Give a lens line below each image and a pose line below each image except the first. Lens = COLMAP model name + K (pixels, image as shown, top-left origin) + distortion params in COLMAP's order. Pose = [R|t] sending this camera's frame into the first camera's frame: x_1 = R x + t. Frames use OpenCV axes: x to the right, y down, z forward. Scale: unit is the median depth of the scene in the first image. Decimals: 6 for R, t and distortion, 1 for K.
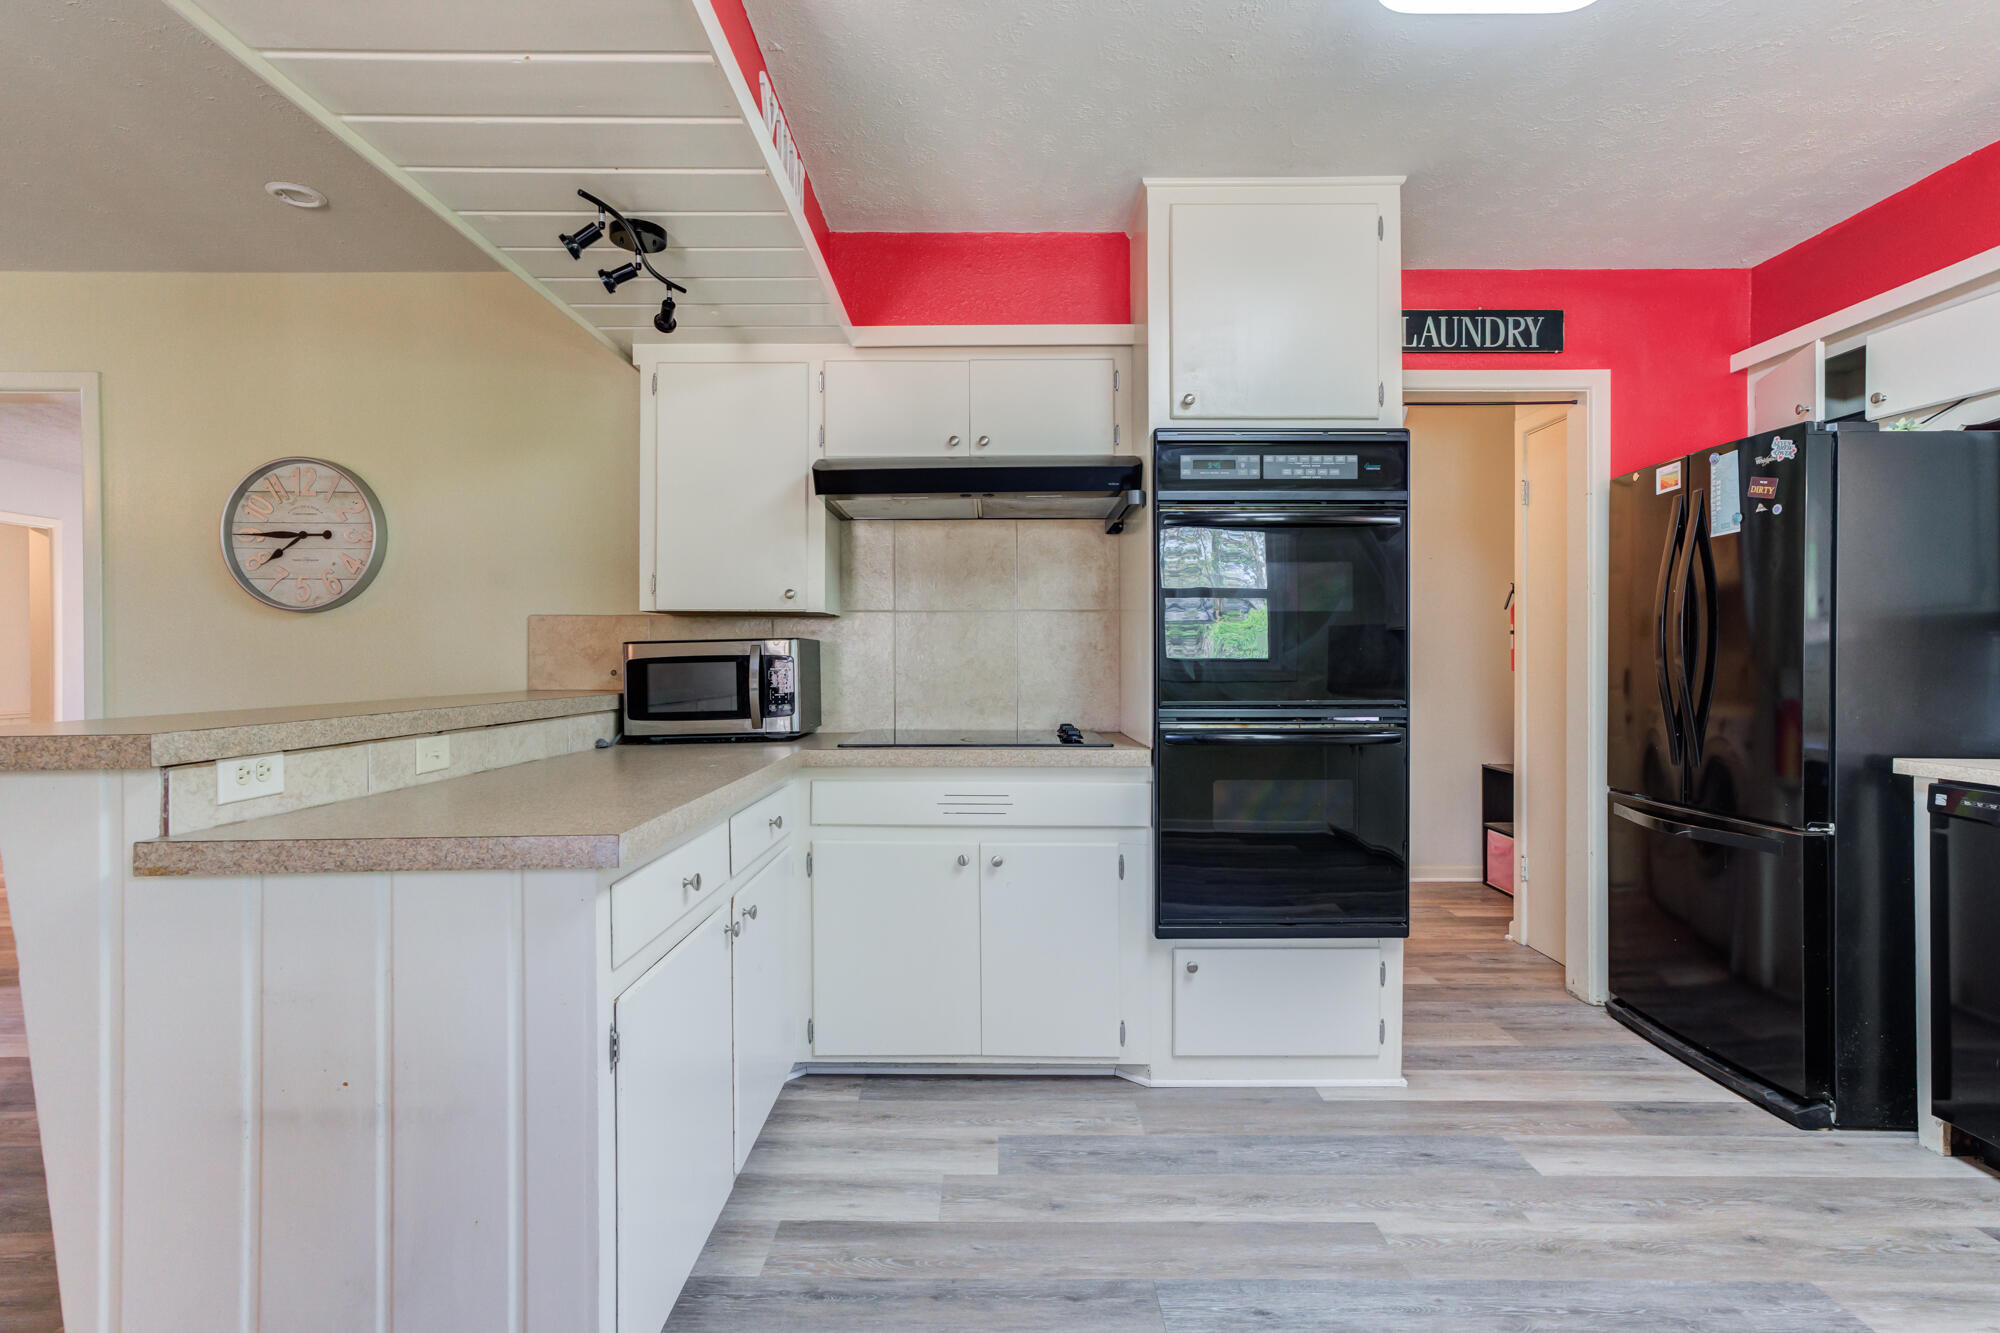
lens RADIAL K [[972.5, 0, 1049.7], [0, 972.5, 652.0], [0, 0, 1]] dist [0.002419, 0.007927]
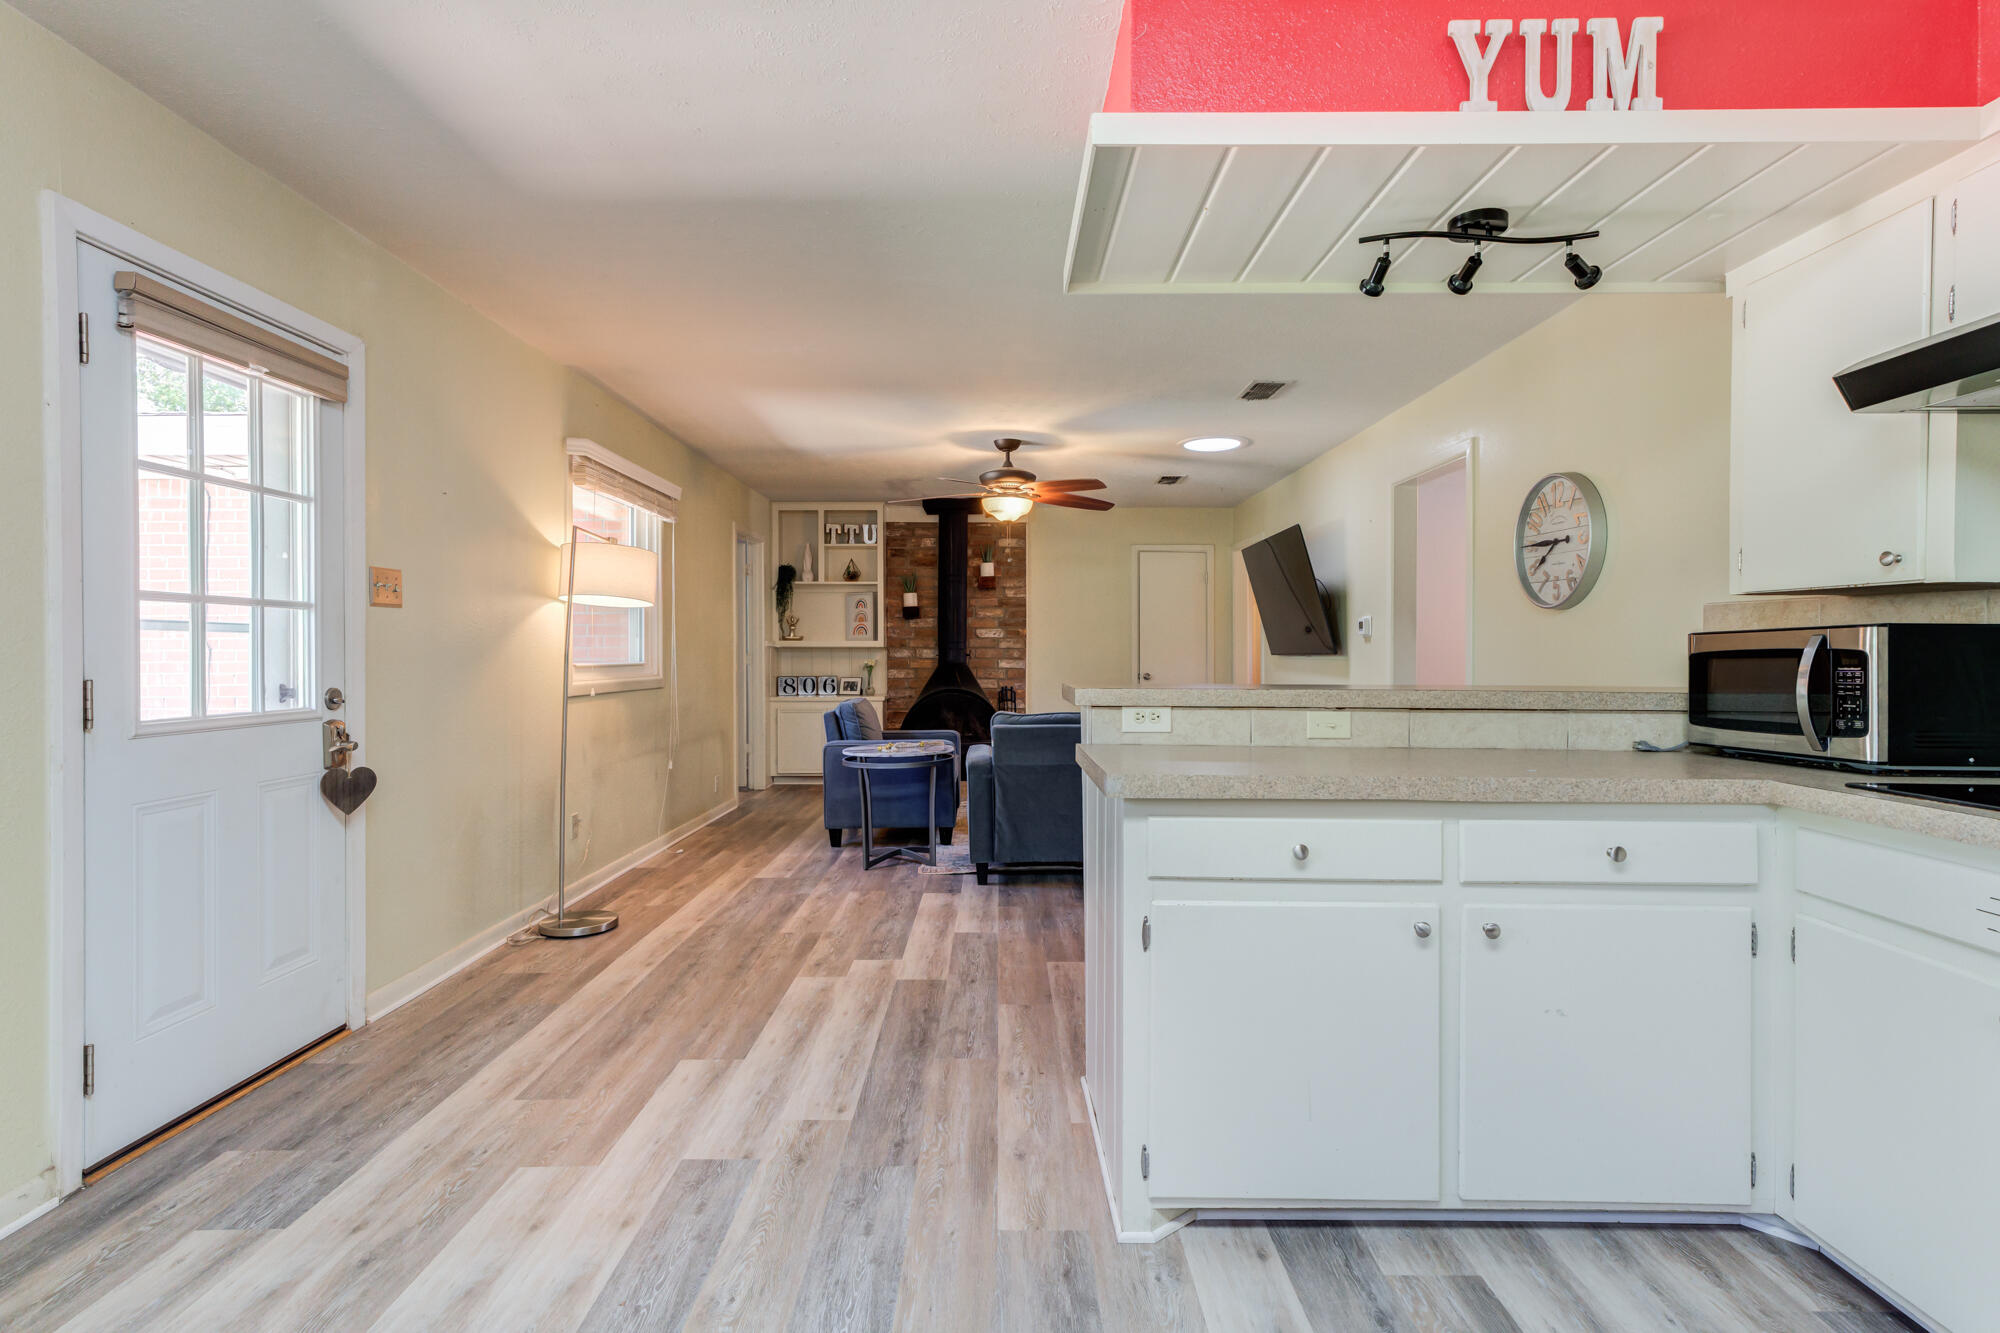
lens RADIAL K [[972.5, 0, 951.5], [0, 972.5, 656.3], [0, 0, 1]] dist [0.002419, 0.007927]
pose [[-0.056132, 0.013043, -0.998338, 0.502303], [0.000337, 0.999915, 0.013044, -0.001395], [0.998423, 0.000395, -0.056131, 0.436731]]
